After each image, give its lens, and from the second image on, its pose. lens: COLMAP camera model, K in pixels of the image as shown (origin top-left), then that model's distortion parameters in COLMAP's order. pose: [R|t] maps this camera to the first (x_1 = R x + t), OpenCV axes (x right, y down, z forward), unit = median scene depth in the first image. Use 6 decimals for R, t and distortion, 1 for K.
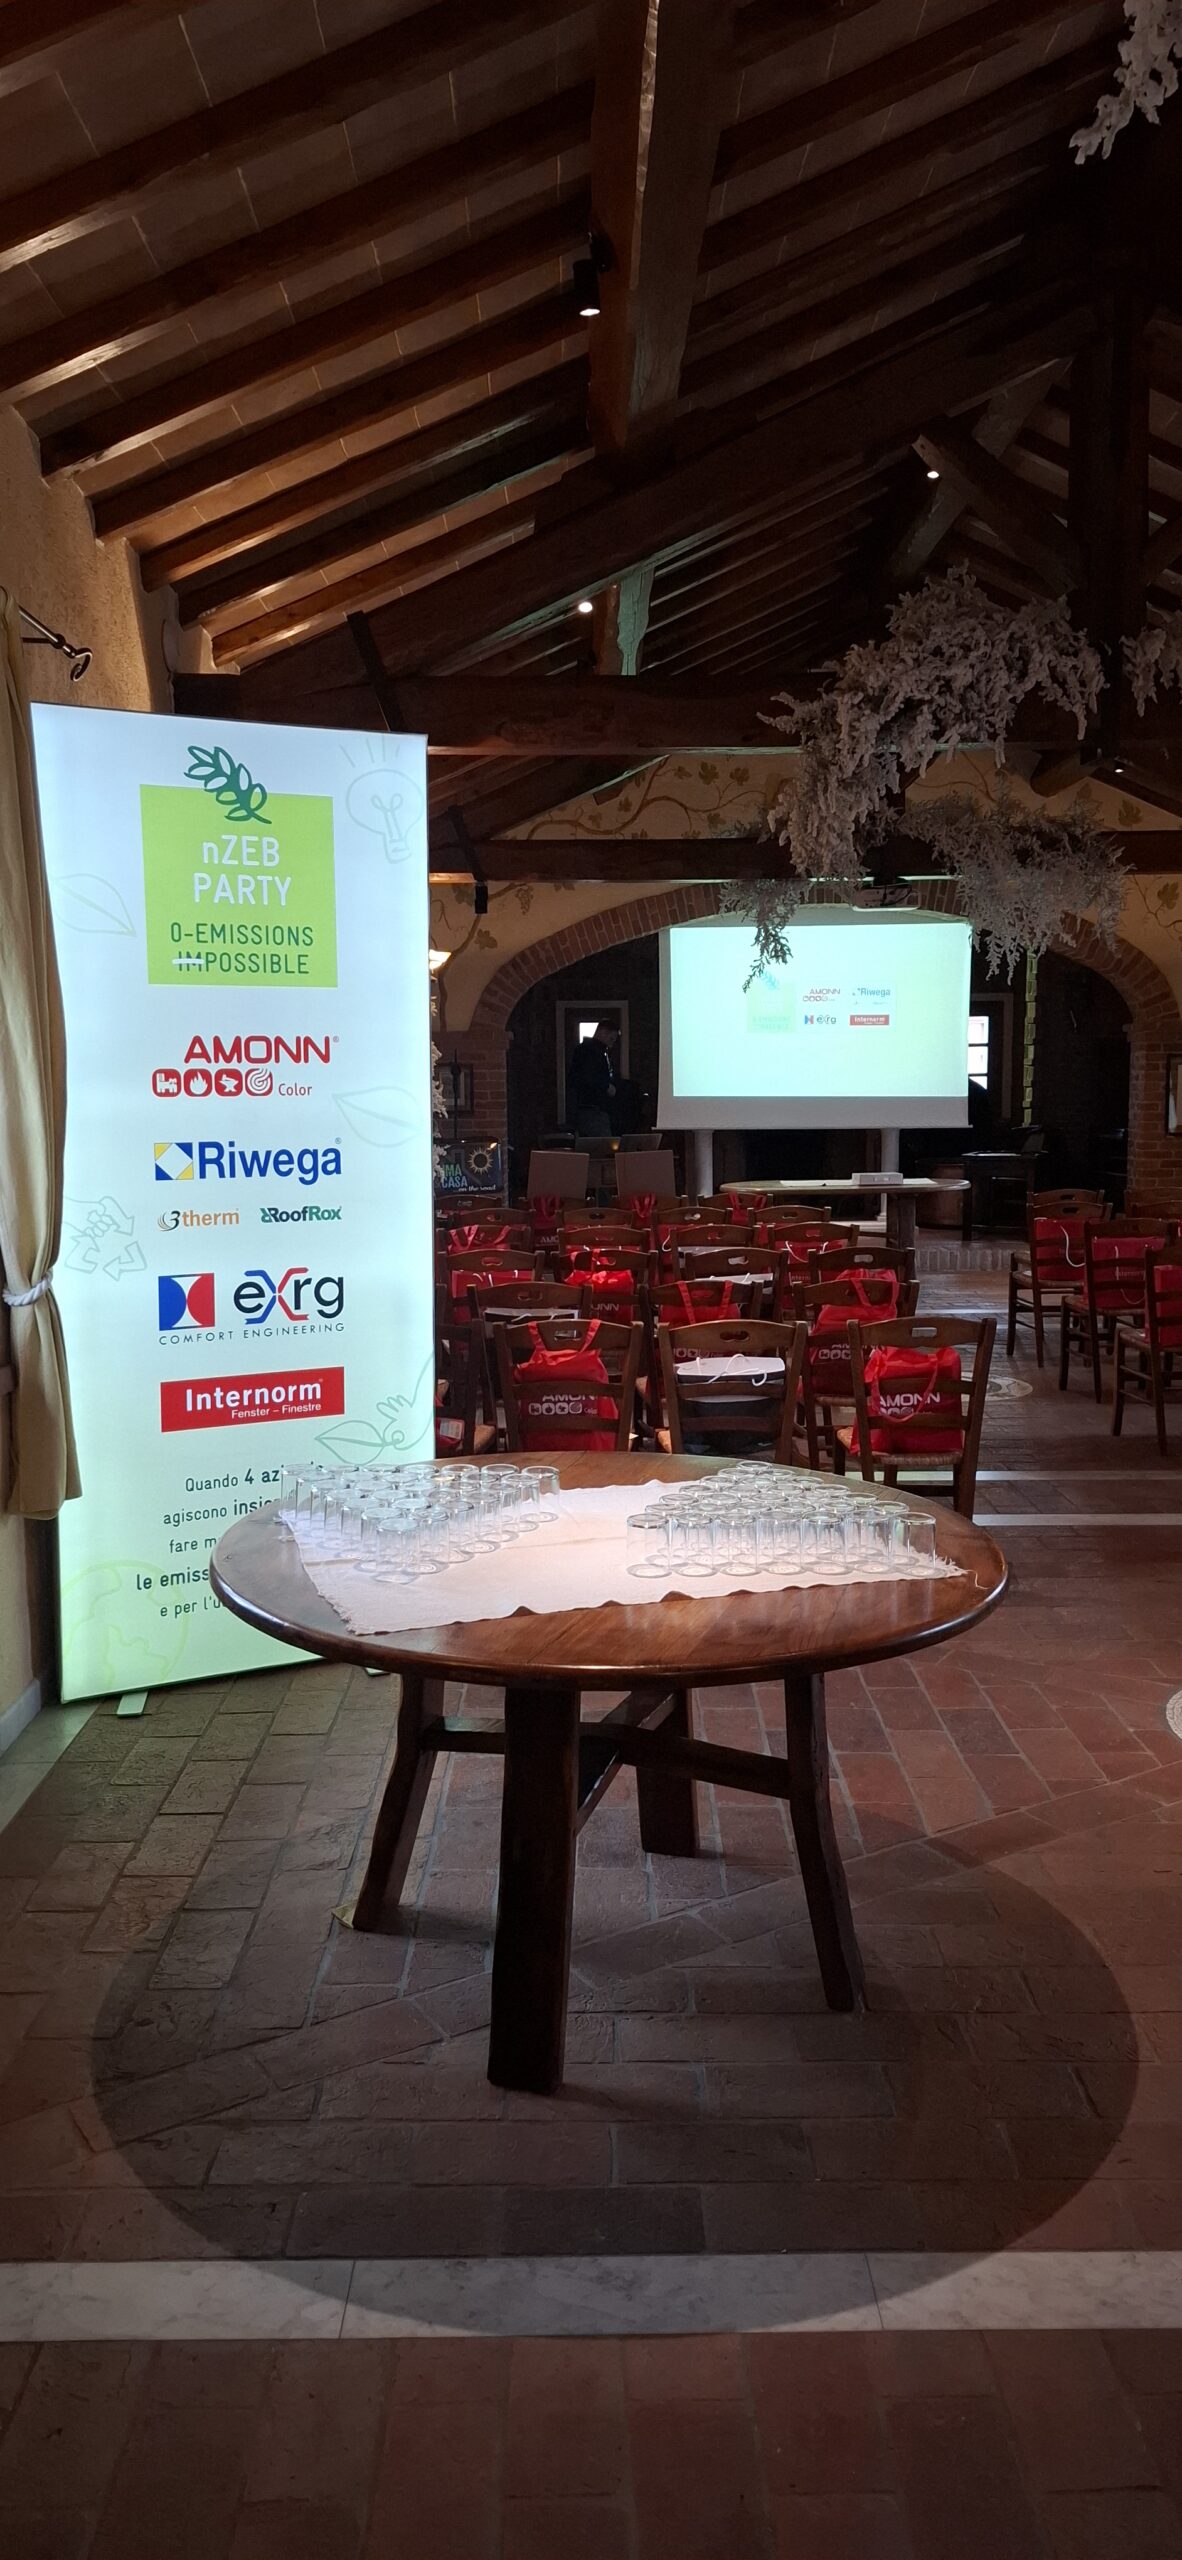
lens RADIAL K [[1841.3, 0, 591.0], [0, 1841.3, 1280.0], [0, 0, 1]] dist [0.167803, -0.274767]
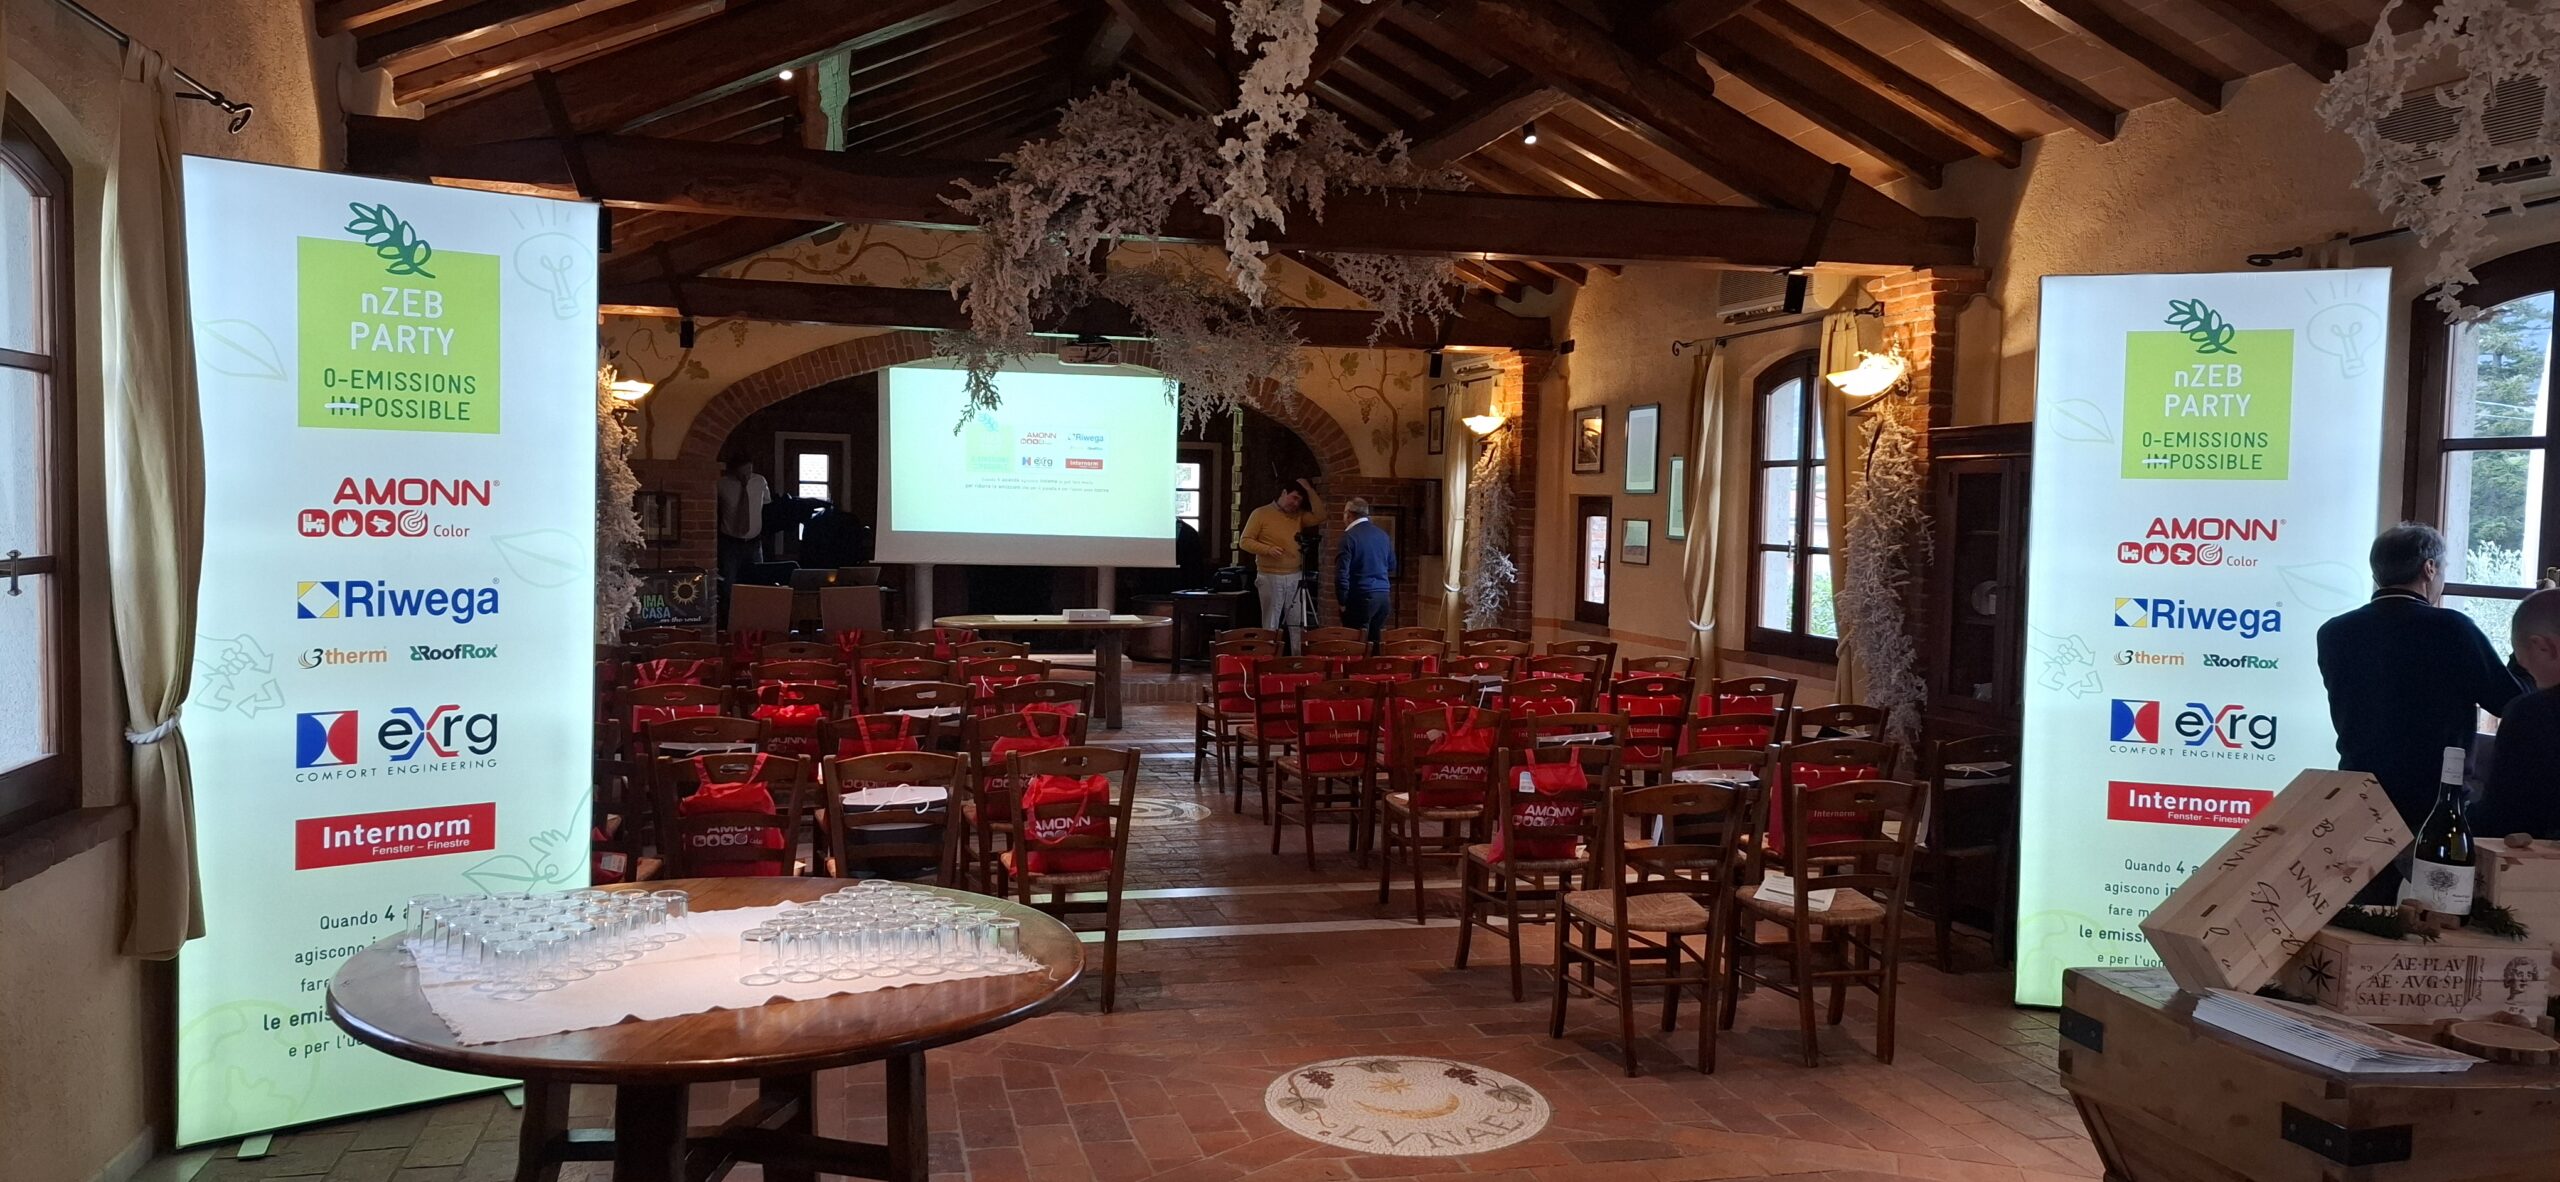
lens RADIAL K [[1841.3, 0, 1275.5], [0, 1841.3, 581.1], [0, 0, 1]] dist [0.167803, -0.274767]
pose [[0.972576, 0.016579, 0.231996, 0.042278], [-0.000394, 0.997572, -0.069635, -0.002614], [-0.232587, 0.067634, 0.970221, -0.115487]]
